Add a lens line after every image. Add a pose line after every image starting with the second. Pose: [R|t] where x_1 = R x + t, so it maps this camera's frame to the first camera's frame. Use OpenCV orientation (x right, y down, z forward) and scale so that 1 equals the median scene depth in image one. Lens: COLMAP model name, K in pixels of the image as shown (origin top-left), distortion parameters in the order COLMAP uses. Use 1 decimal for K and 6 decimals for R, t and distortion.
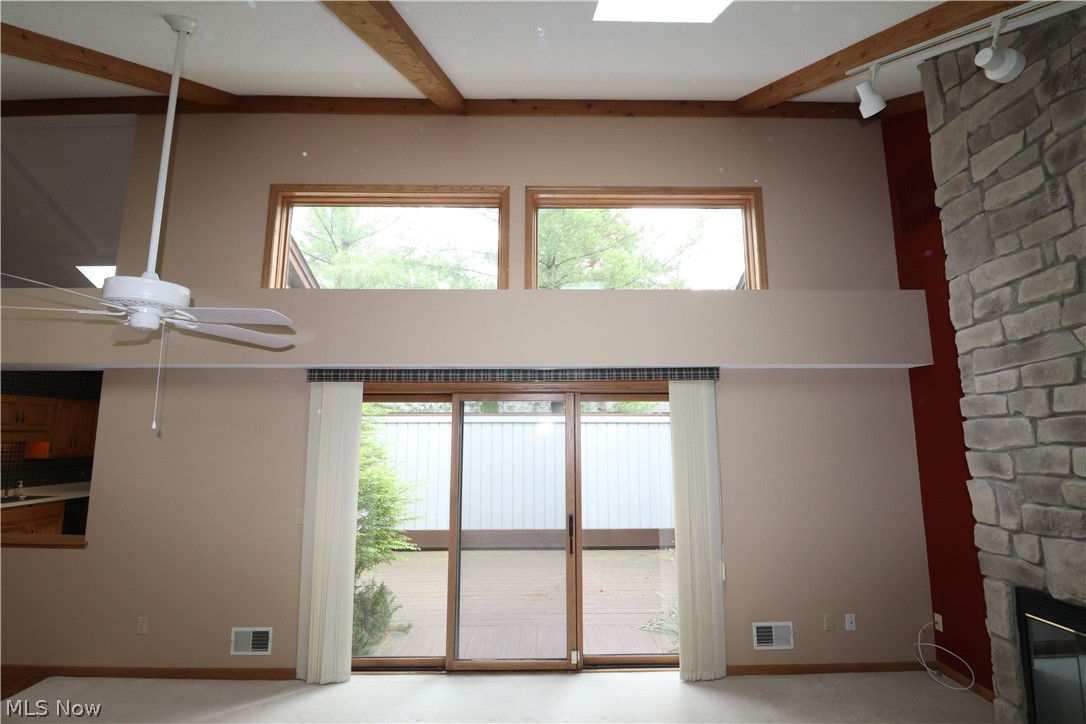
lens RADIAL K [[503.8, 0, 540.7], [0, 503.8, 360.5], [0, 0, 1]] dist [-0.007574, -0.008338]
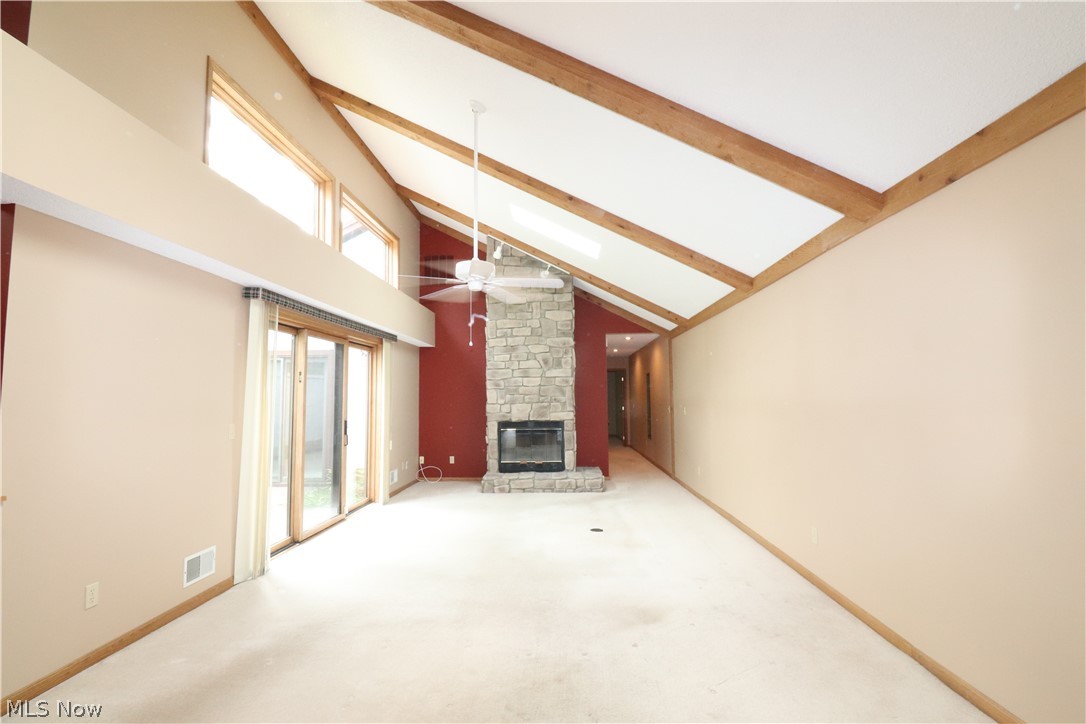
lens RADIAL K [[503.8, 0, 539.2], [0, 503.8, 358.3], [0, 0, 1]] dist [-0.007574, -0.008338]
pose [[0.070905, 0.081036, 0.994186, -2.338208], [-0.132114, 0.988677, -0.071165, 0.253195], [-0.988695, -0.126300, 0.080808, 0.542696]]
